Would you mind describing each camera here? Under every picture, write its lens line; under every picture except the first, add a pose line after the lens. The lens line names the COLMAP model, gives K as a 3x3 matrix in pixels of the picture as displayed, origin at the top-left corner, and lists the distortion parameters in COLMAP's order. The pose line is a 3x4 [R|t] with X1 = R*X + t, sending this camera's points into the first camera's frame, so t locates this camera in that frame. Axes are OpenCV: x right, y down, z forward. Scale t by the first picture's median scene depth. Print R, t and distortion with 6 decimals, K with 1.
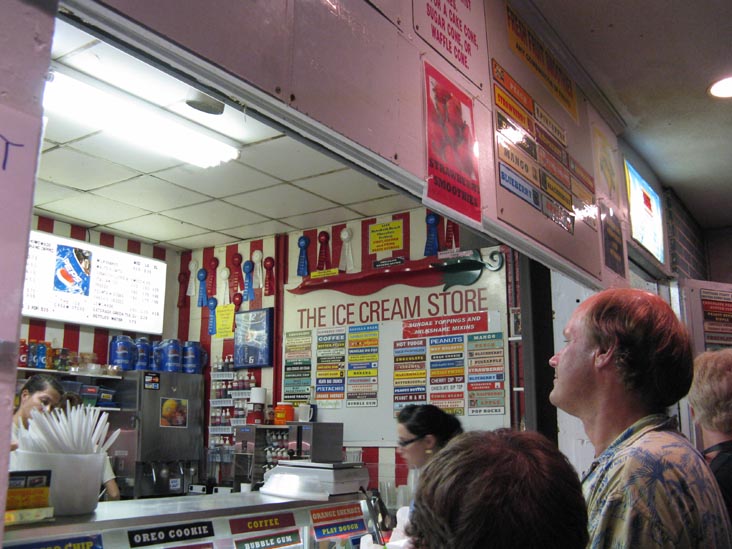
lens RADIAL K [[753.5, 0, 367.2], [0, 753.5, 272.7], [0, 0, 1]] dist [-0.127152, 0.000000]
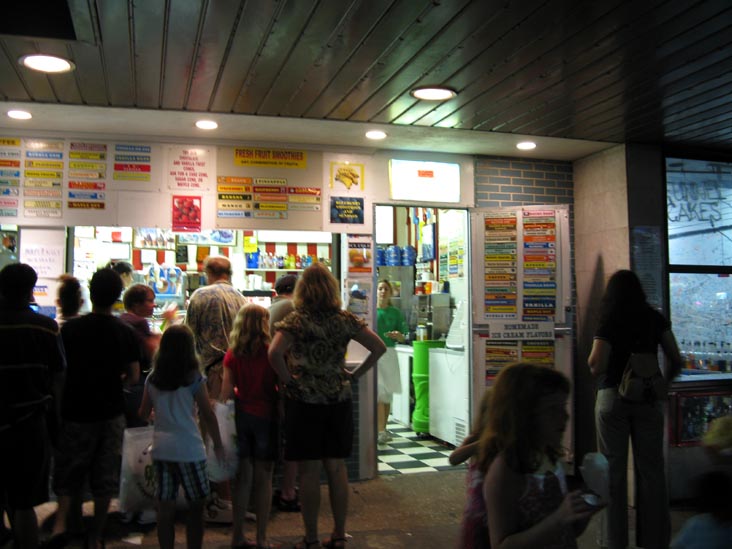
lens RADIAL K [[753.5, 0, 385.4], [0, 753.5, 259.0], [0, 0, 1]] dist [-0.127152, 0.000000]
pose [[0.777456, -0.052601, -0.626734, 0.812505], [0.138495, 0.986354, 0.089018, -0.036081], [0.613500, -0.156007, 0.774132, -0.333187]]
